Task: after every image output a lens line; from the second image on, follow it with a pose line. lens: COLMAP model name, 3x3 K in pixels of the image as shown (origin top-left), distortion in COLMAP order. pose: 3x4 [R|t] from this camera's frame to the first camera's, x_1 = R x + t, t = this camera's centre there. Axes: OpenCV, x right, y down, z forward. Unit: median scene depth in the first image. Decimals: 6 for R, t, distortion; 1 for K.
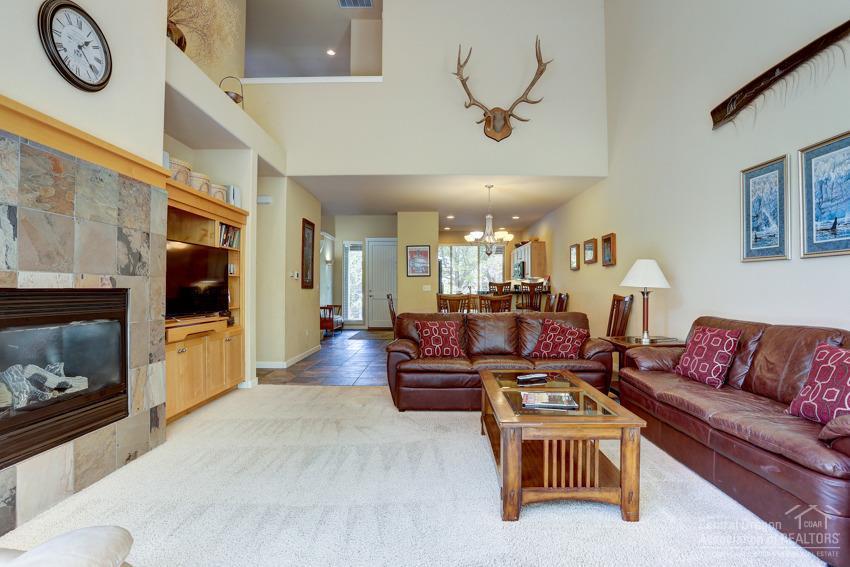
lens RADIAL K [[415.5, 0, 432.0], [0, 415.5, 285.7], [0, 0, 1]] dist [-0.071869, 0.030466]
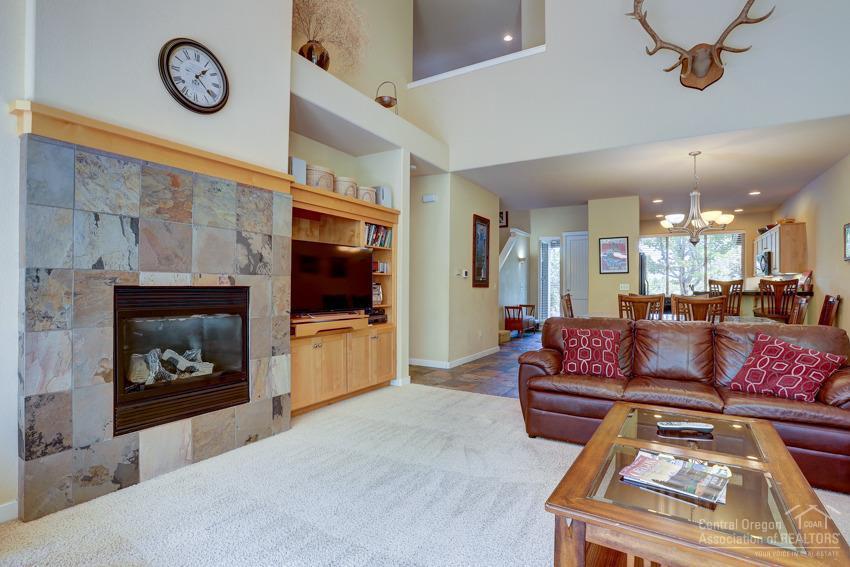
lens RADIAL K [[415.5, 0, 432.0], [0, 415.5, 285.7], [0, 0, 1]] dist [-0.071869, 0.030466]
pose [[0.860655, 0.001482, -0.509187, 0.169779], [-0.000248, 0.999997, 0.002492, 0.001391], [0.509189, -0.002018, 0.860652, 0.198287]]
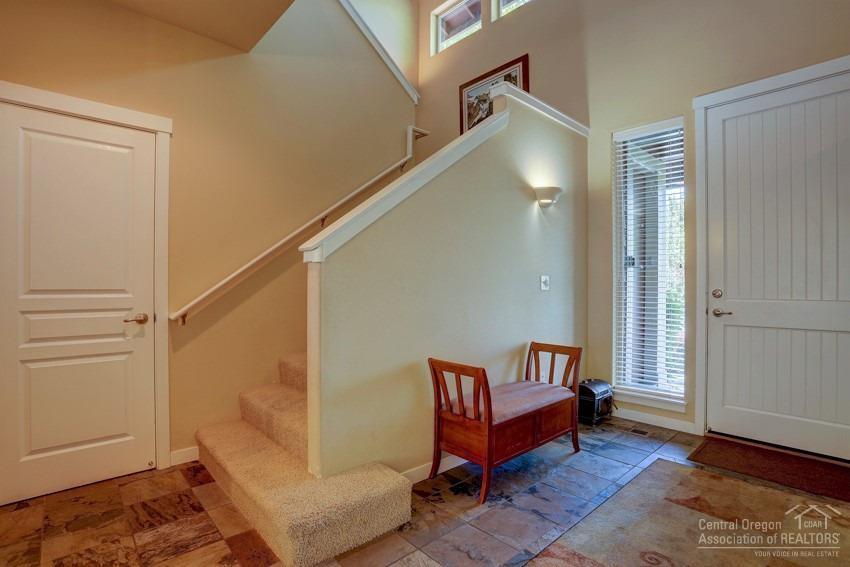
lens RADIAL K [[418.6, 0, 425.0], [0, 418.6, 283.5], [0, 0, 1]] dist [-0.047213, 0.000382]
pose [[0.678041, -0.001755, -0.735022, -0.257971], [0.004071, 0.999991, 0.001369, 0.014242], [0.735013, -0.003920, 0.678042, 2.107208]]
